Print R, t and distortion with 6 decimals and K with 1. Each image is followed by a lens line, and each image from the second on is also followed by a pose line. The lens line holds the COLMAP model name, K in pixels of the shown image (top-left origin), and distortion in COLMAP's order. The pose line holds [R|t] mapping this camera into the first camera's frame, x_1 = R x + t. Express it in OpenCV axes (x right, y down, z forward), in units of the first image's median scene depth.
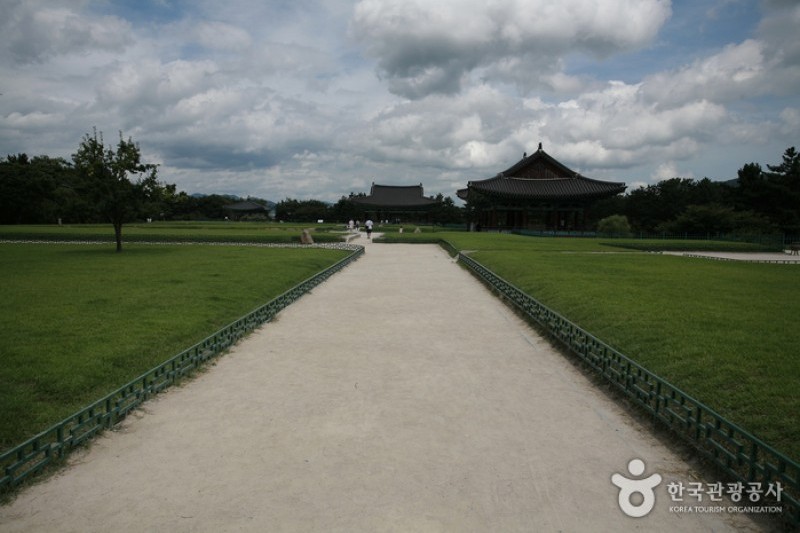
lens RADIAL K [[527.0, 0, 400.0], [0, 527.0, 266.5], [0, 0, 1]] dist [0.002143, 0.000098]
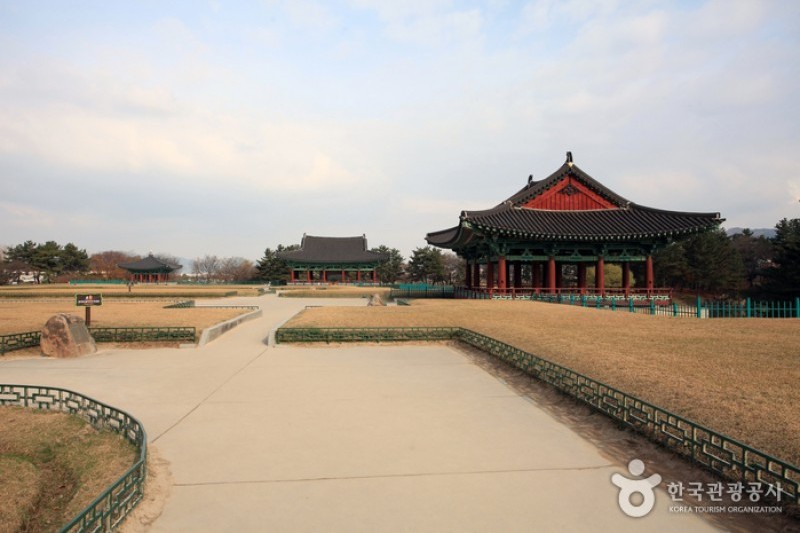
lens RADIAL K [[527.0, 0, 400.0], [0, 527.0, 266.5], [0, 0, 1]] dist [0.002143, 0.000098]
pose [[0.992970, -0.010049, 0.117943, -0.002950], [0.023062, 0.993720, -0.109492, -0.035013], [-0.116102, 0.111443, 0.986966, 0.384312]]
